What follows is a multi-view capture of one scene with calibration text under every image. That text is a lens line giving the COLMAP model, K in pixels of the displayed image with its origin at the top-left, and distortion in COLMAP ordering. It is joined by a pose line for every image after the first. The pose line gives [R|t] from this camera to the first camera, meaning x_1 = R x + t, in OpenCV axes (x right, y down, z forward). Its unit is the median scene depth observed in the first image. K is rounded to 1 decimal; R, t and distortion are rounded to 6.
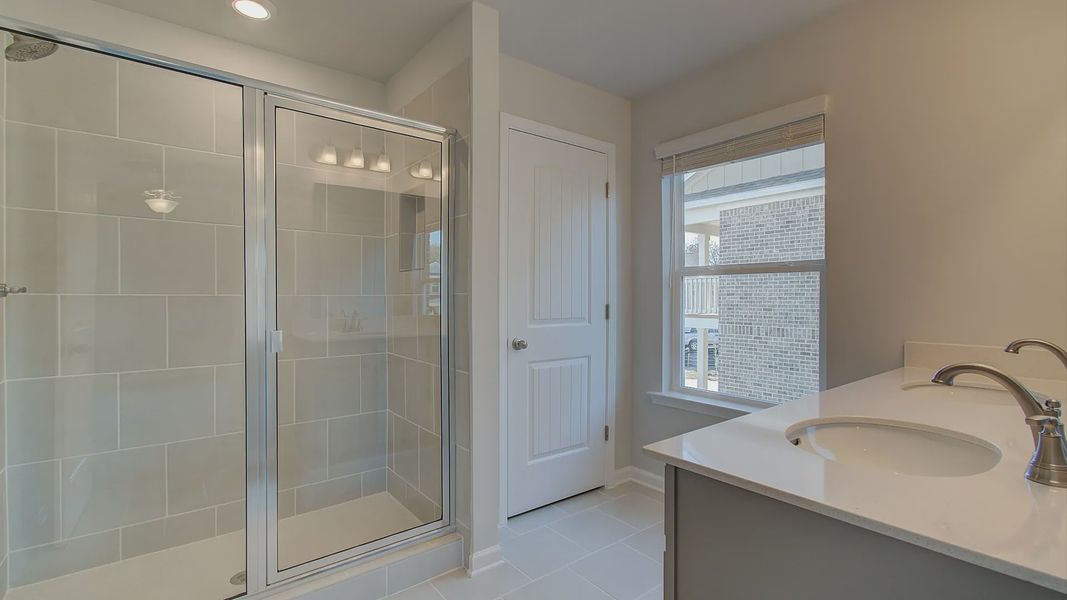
lens RADIAL K [[481.1, 0, 541.7], [0, 481.1, 299.2], [0, 0, 1]] dist [0.000746, 0.001284]
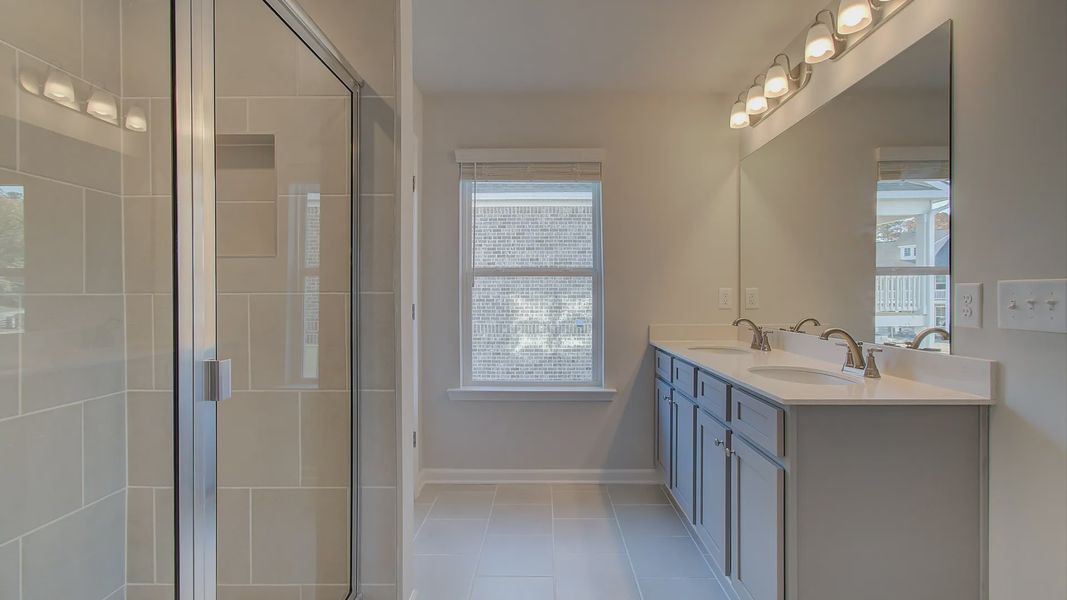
lens RADIAL K [[481.1, 0, 541.5], [0, 481.1, 299.3], [0, 0, 1]] dist [0.000746, 0.001284]
pose [[0.626757, -0.006093, 0.779191, -0.464856], [0.004428, 0.999981, 0.004258, -0.001387], [-0.779202, 0.000782, 0.626773, 0.219502]]
